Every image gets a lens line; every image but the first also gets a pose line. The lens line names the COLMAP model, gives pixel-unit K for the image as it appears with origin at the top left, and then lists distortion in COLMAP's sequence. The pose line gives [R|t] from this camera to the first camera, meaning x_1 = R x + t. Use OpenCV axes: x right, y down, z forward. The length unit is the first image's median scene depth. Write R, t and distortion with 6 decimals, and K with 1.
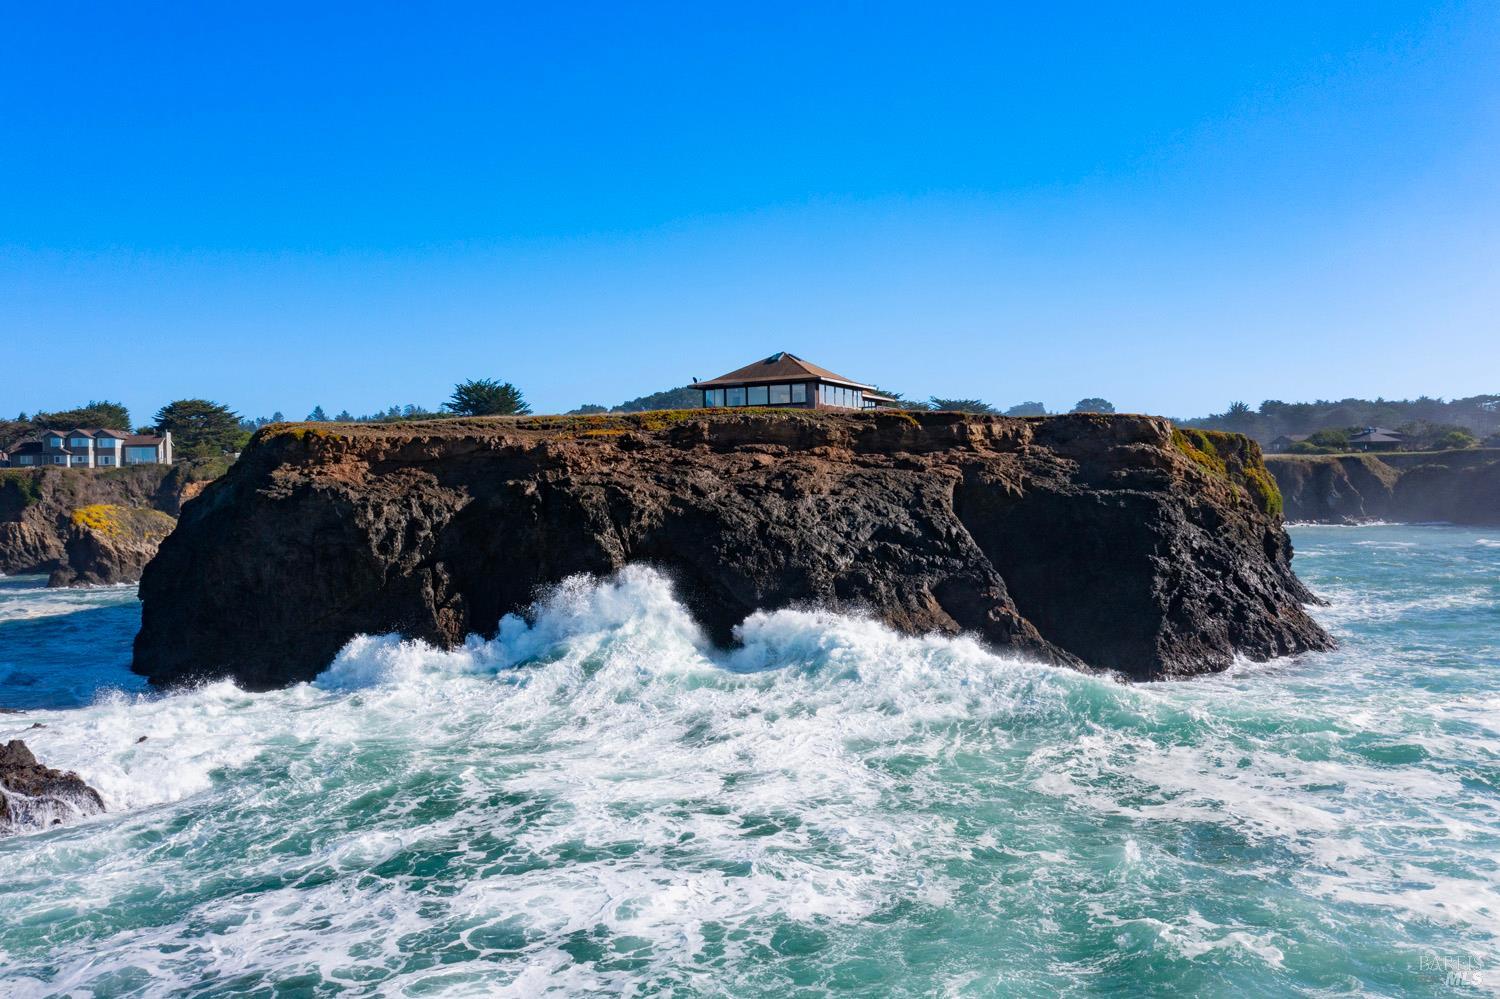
lens RADIAL K [[1186.7, 0, 750.0], [0, 1186.7, 499.5], [0, 0, 1]] dist [-0.021135, 0.012745]
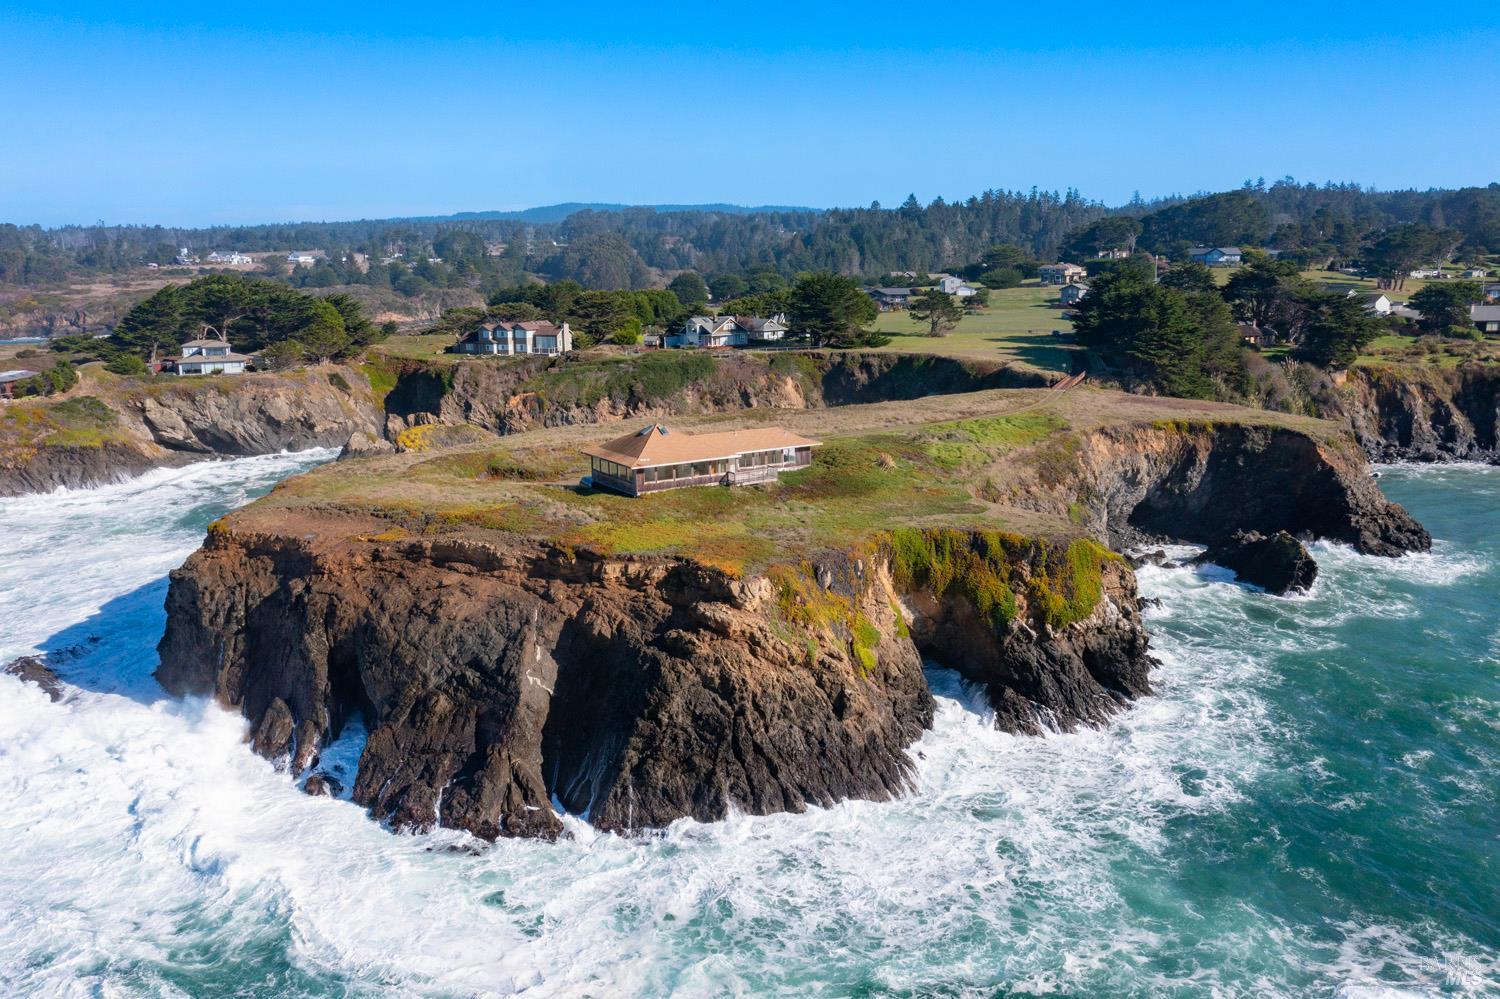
lens RADIAL K [[1181.0, 0, 748.5], [0, 1181.0, 501.5], [0, 0, 1]] dist [-0.012576, -0.000604]
pose [[0.857107, 0.112709, -0.502658, 0.966110], [-0.007714, 0.978470, 0.206244, -0.400033], [0.515081, -0.172896, 0.839523, 0.068114]]
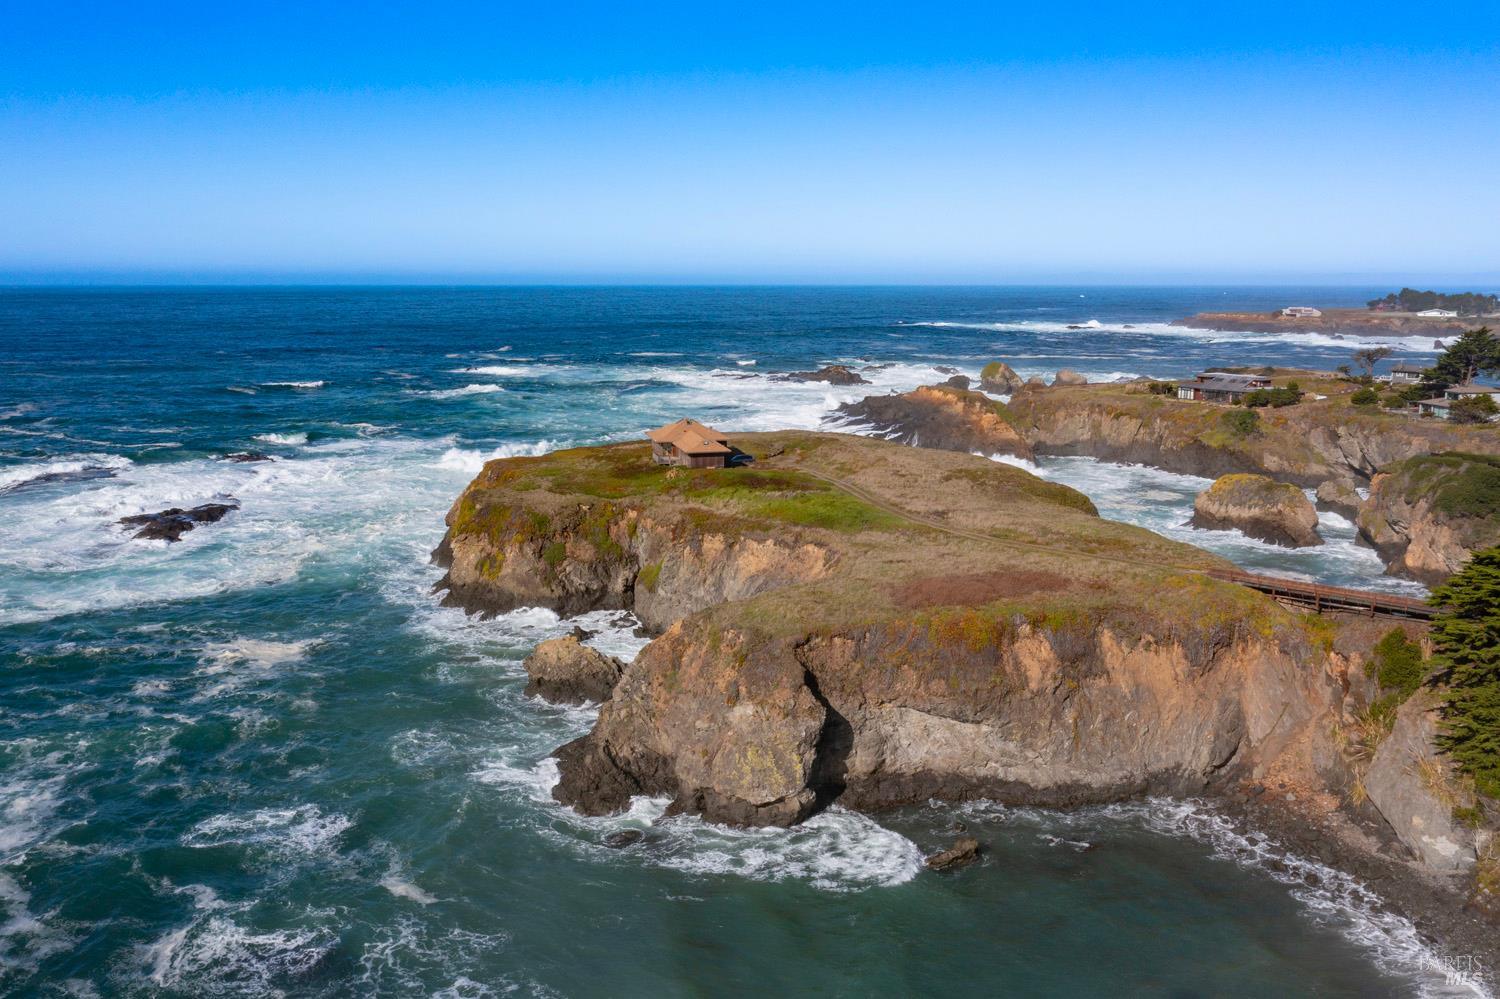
lens RADIAL K [[1220.9, 0, 750.0], [0, 1220.9, 499.5], [0, 0, 1]] dist [-0.000302, 0.004203]
pose [[-0.768362, 0.130281, -0.626616, 1.623725], [0.009935, 0.981373, 0.191857, -0.505875], [0.639939, 0.141190, -0.755343, 3.531140]]
